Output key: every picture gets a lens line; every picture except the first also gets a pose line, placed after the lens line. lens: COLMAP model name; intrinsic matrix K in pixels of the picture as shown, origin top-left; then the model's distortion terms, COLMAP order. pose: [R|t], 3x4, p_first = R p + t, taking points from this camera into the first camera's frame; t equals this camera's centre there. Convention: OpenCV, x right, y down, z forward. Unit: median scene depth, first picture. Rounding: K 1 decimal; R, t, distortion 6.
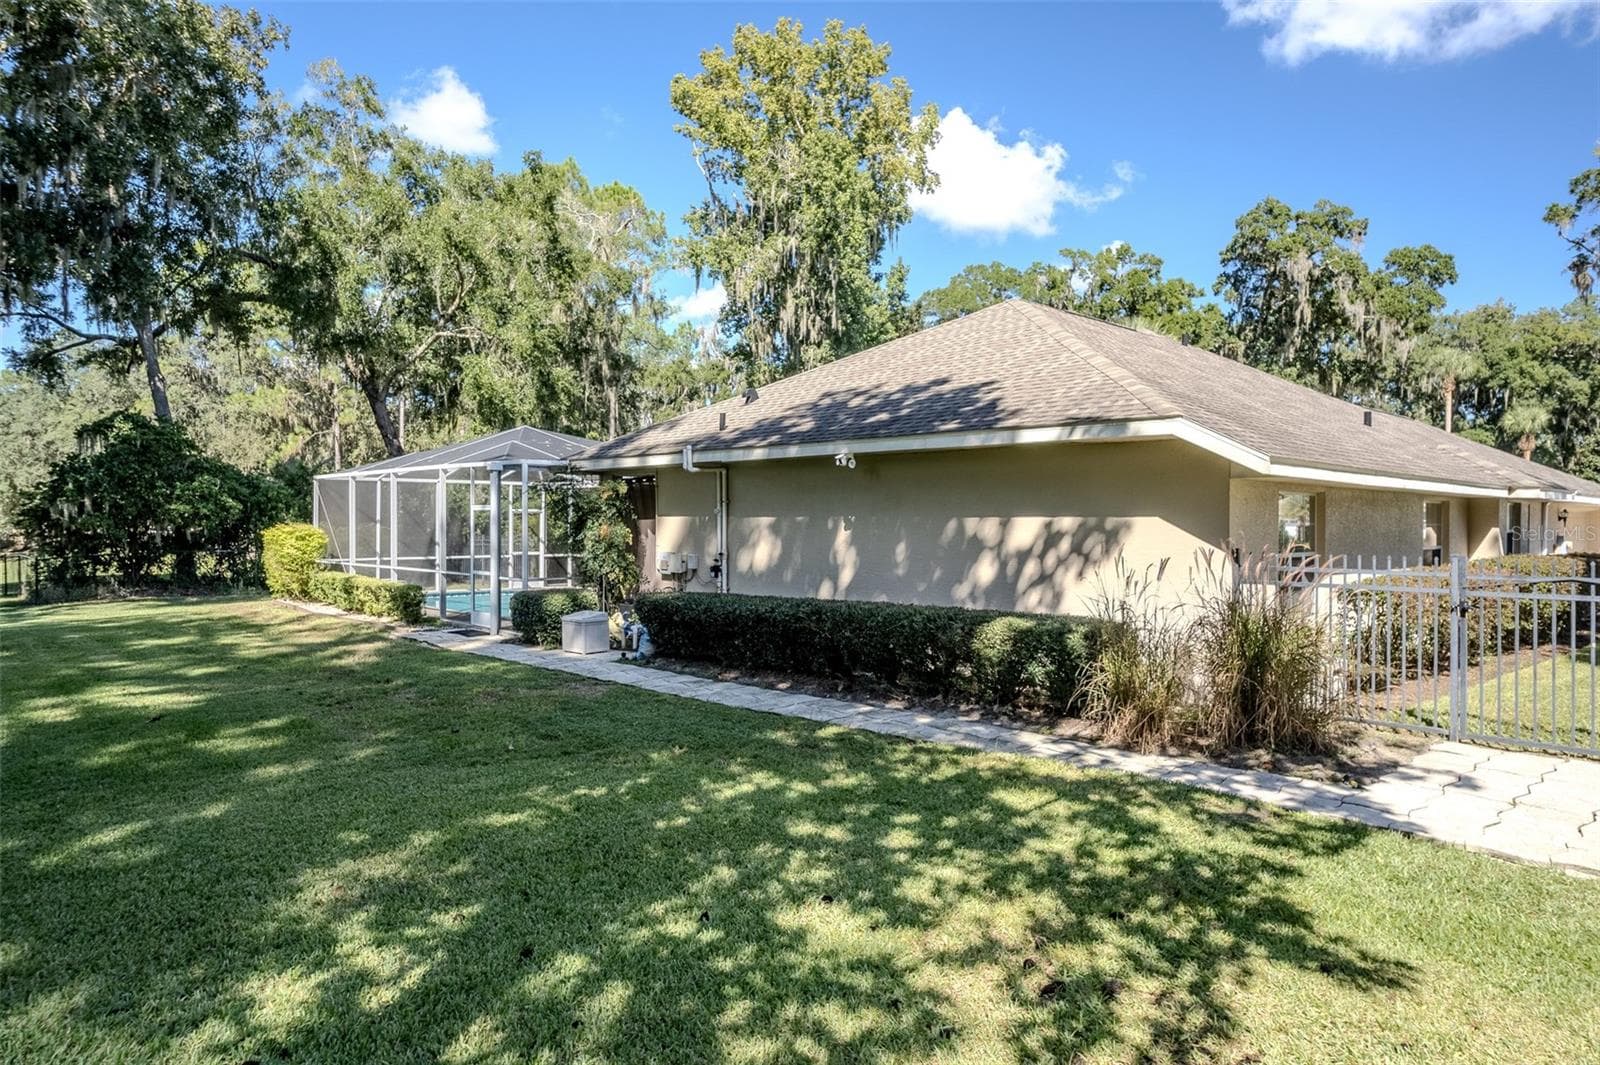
lens RADIAL K [[1027.1, 0, 801.3], [0, 1027.1, 528.2], [0, 0, 1]] dist [-0.054551, 0.037796]
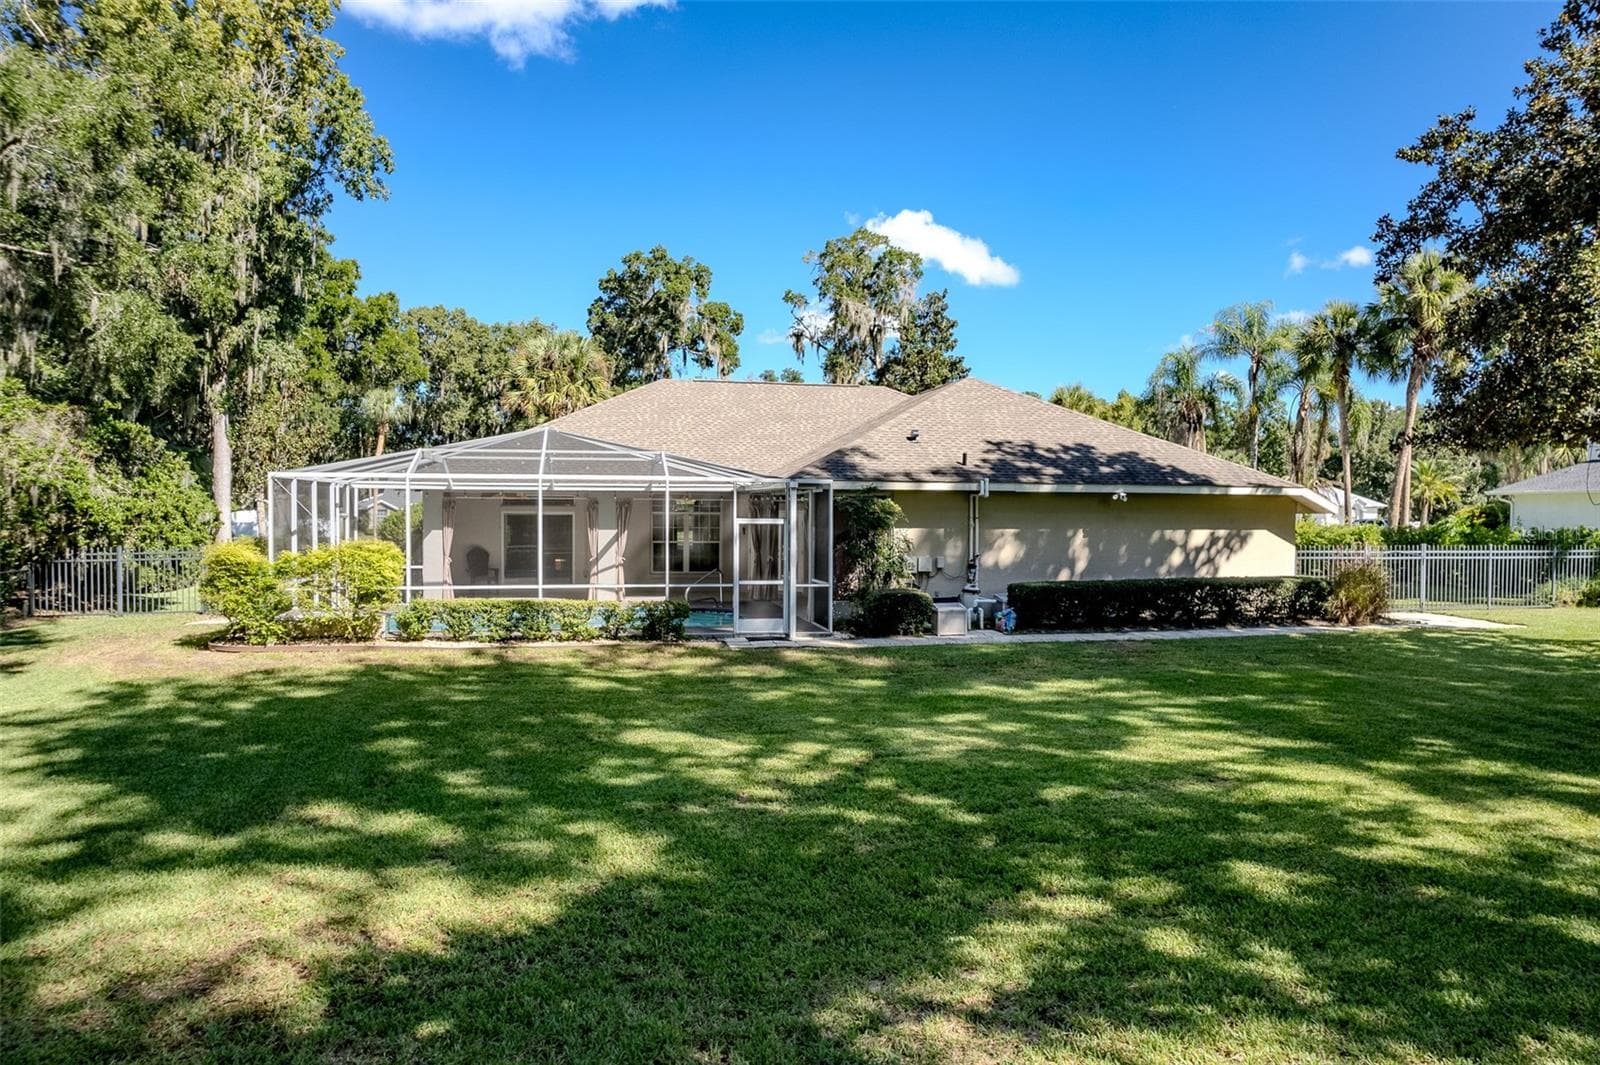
lens RADIAL K [[1027.1, 0, 800.2], [0, 1027.1, 534.8], [0, 0, 1]] dist [-0.054551, 0.037796]
pose [[0.546146, -0.028989, 0.837188, -1.785233], [-0.002168, 0.999349, 0.036019, -0.067938], [-0.837687, -0.021487, 0.545728, 0.568941]]
